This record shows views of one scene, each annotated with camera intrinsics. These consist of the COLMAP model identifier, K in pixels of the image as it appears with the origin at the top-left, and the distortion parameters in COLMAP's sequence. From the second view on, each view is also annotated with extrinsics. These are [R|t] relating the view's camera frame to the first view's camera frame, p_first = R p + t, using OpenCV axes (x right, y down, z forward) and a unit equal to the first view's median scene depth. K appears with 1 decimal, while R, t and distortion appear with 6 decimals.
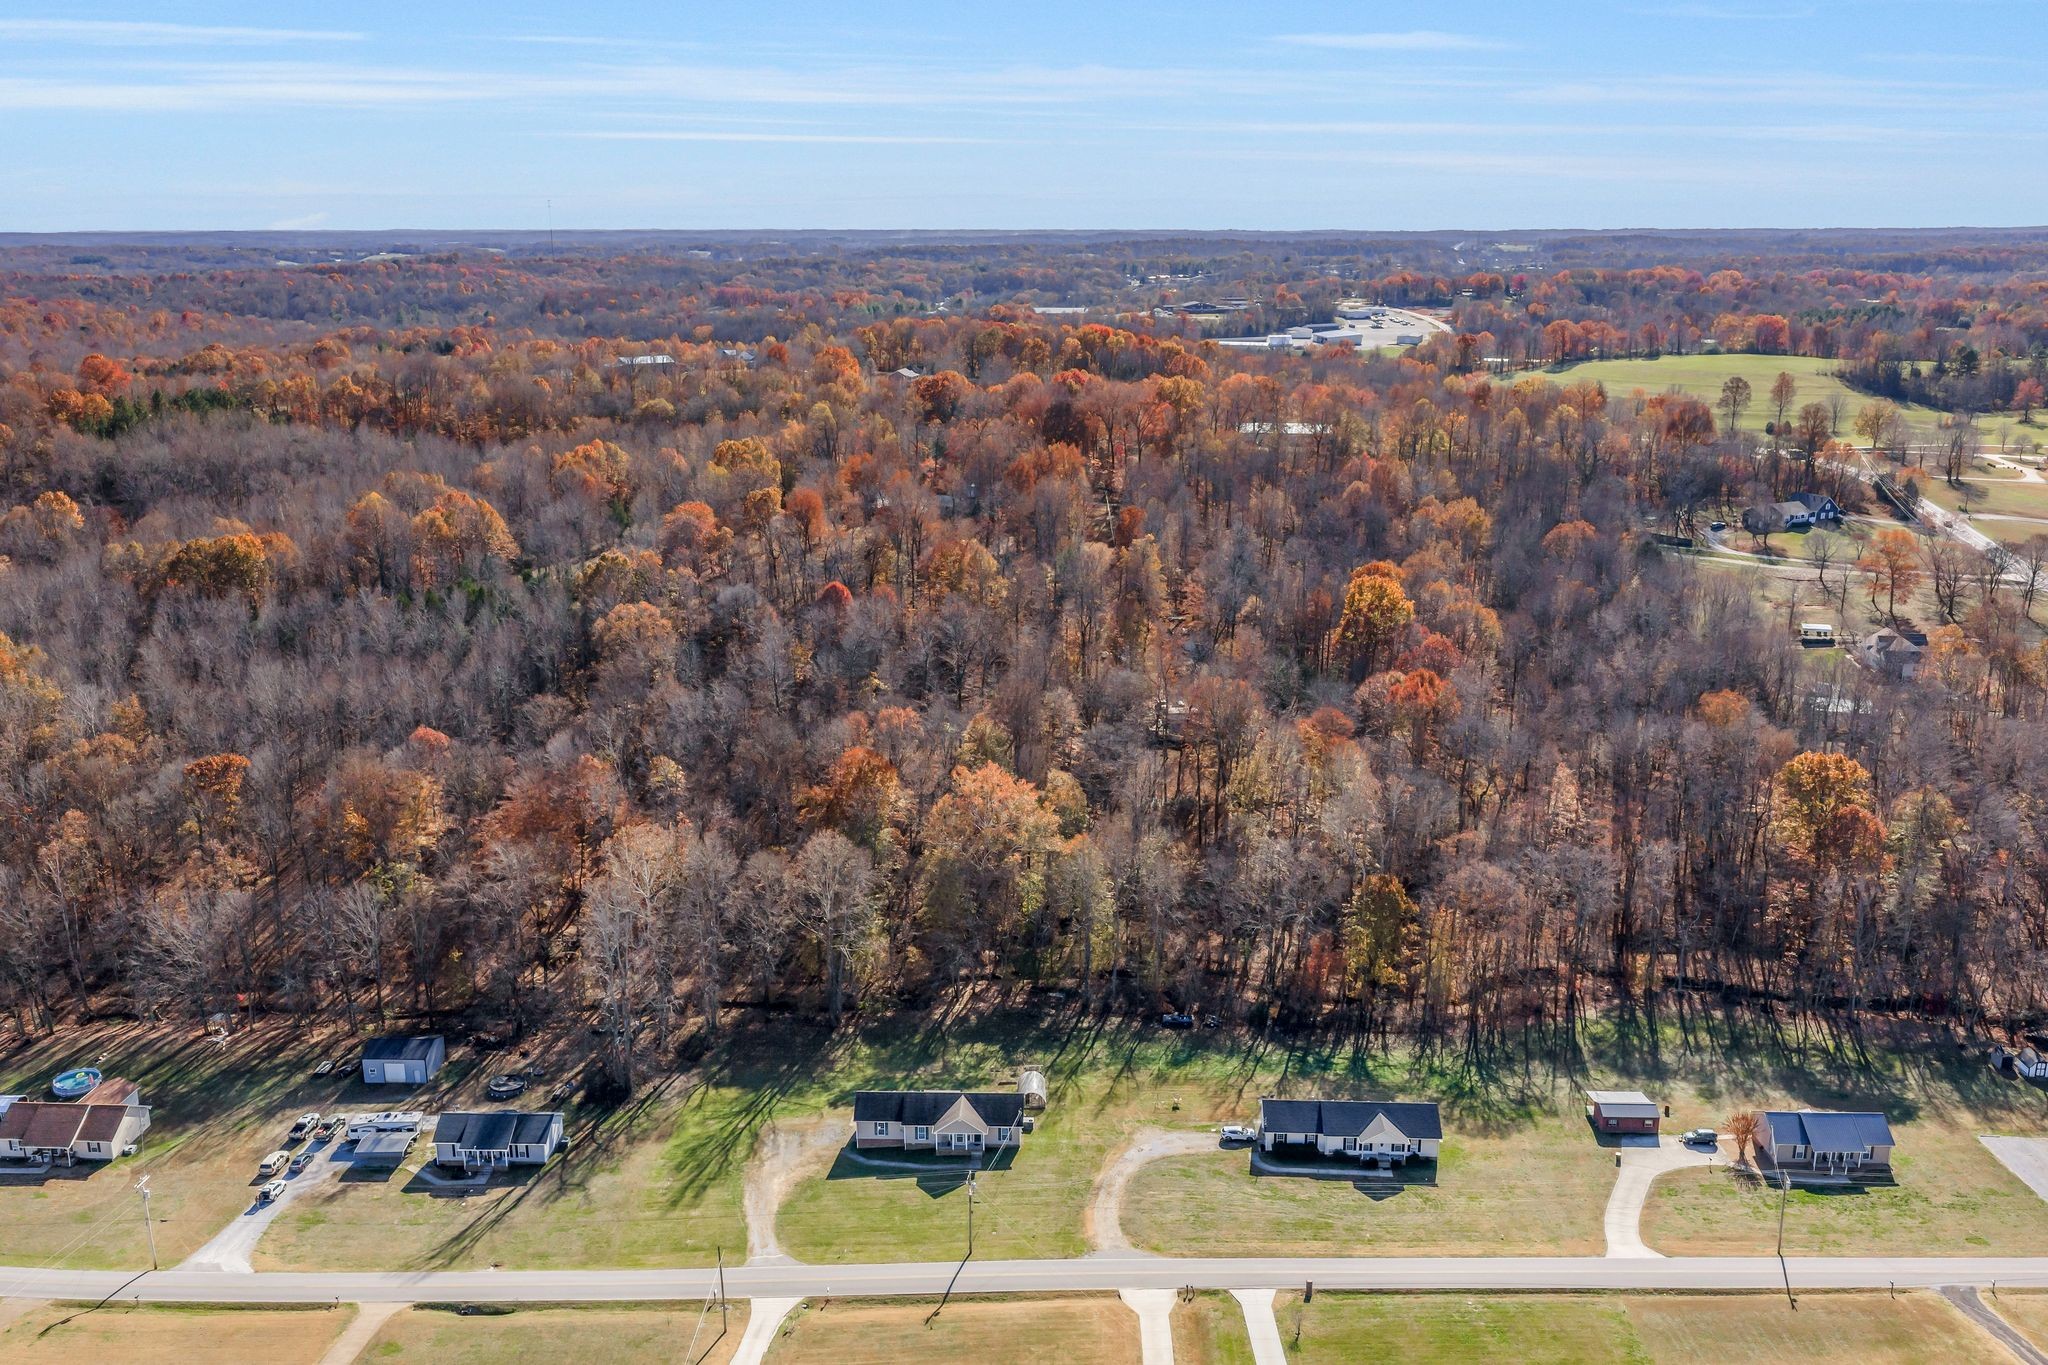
lens RADIAL K [[942.2, 0, 1024.0], [0, 942.2, 682.5], [0, 0, 1]] dist [0.004684, 0.000606]
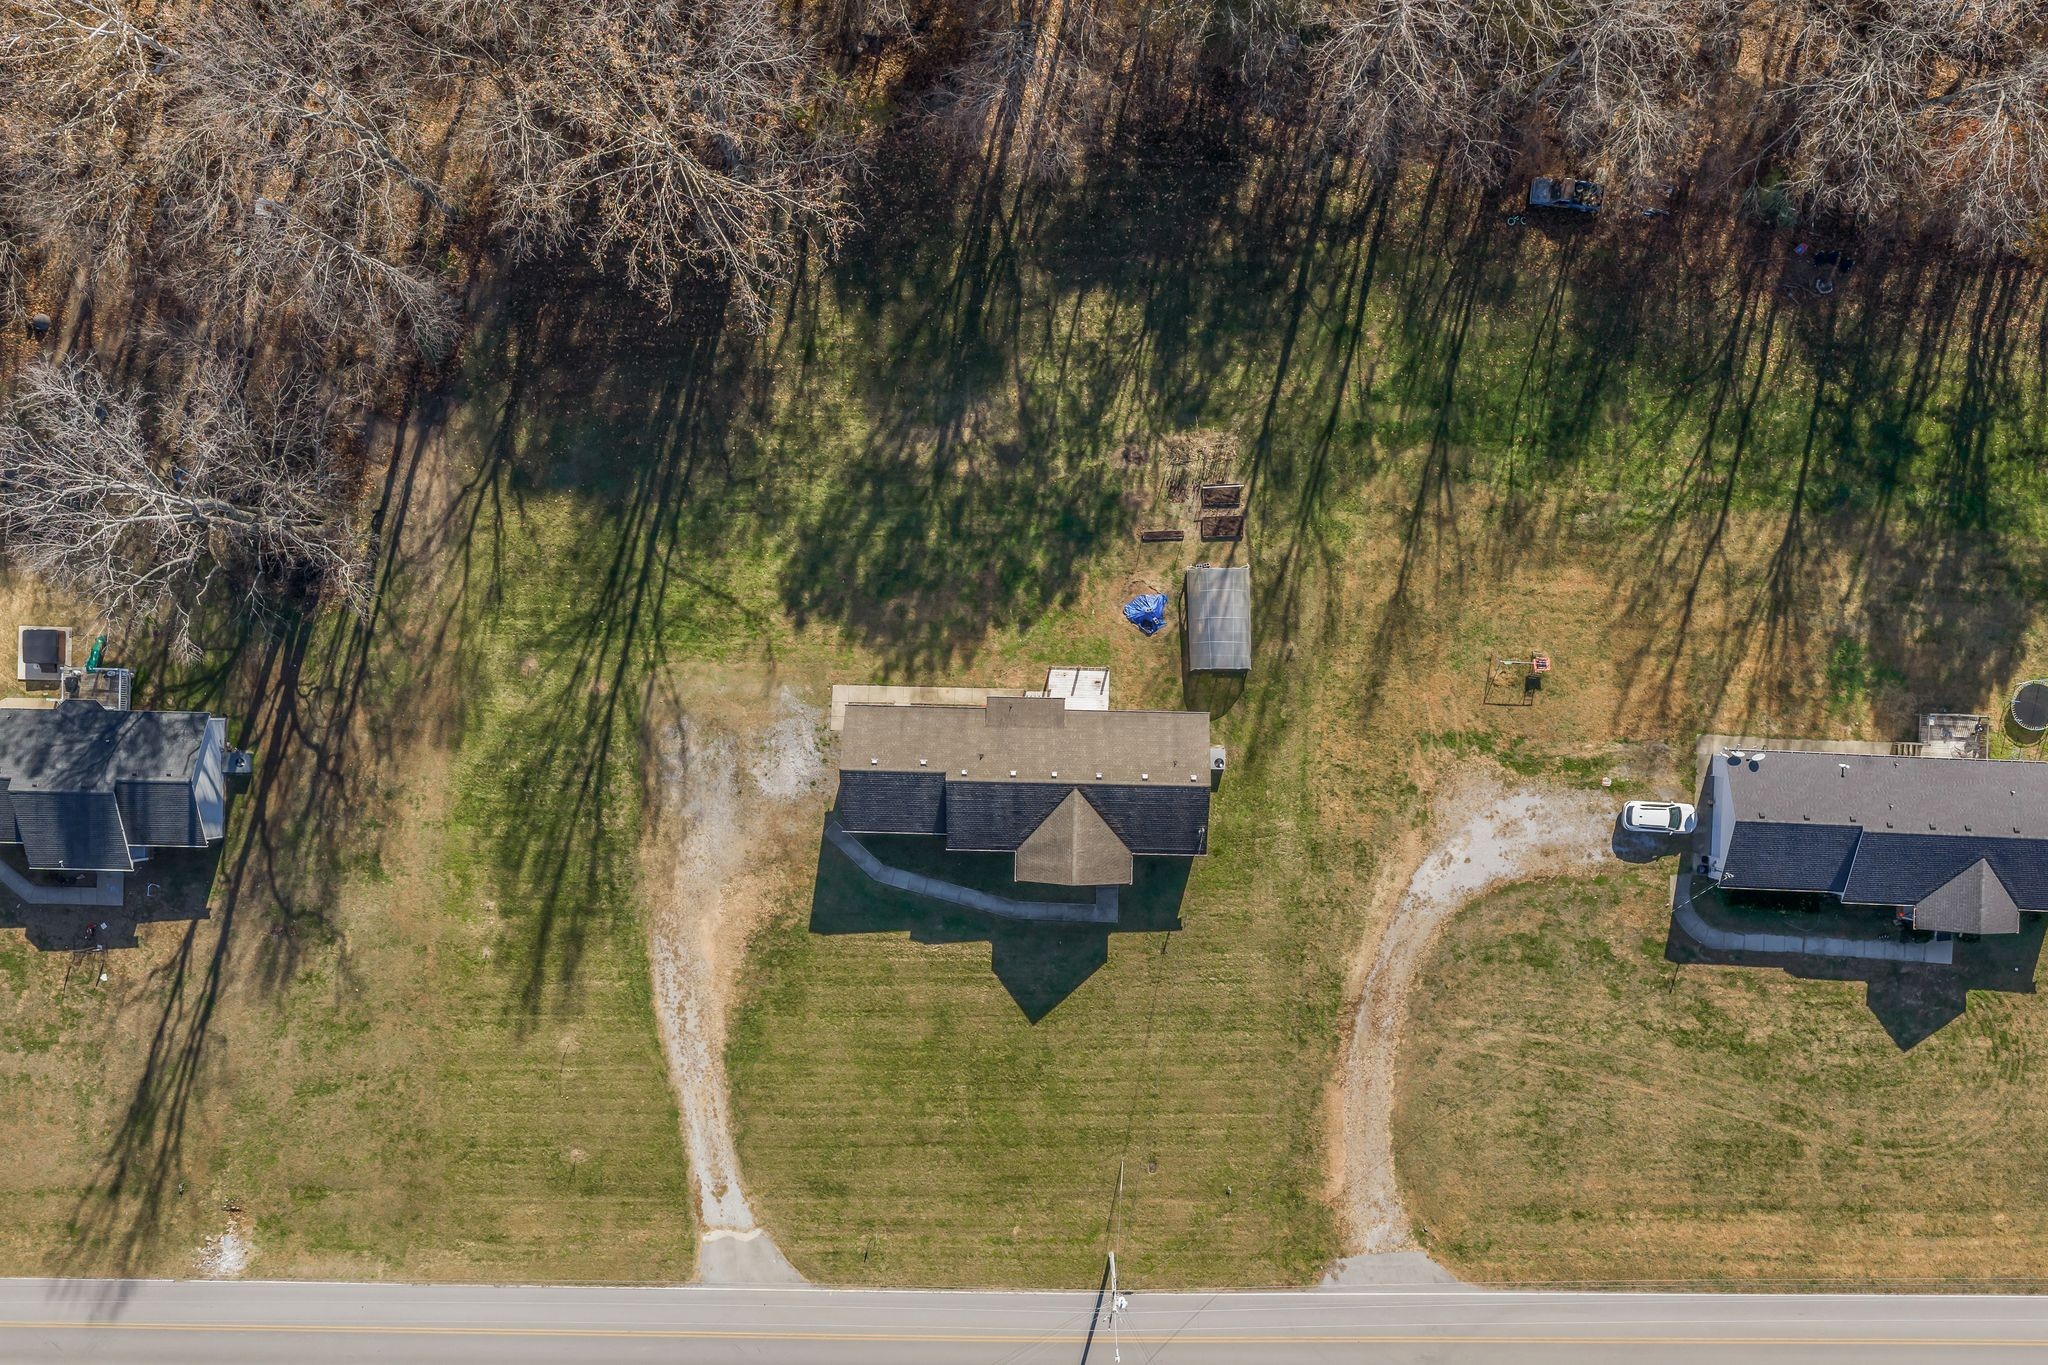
lens RADIAL K [[942.2, 0, 1024.0], [0, 942.2, 682.5], [0, 0, 1]] dist [0.004684, 0.000606]
pose [[0.999064, 0.043258, 0.000447, -0.087910], [-0.010576, 0.234196, 0.972132, 0.010175], [0.041948, -0.971227, 0.234434, 0.878897]]
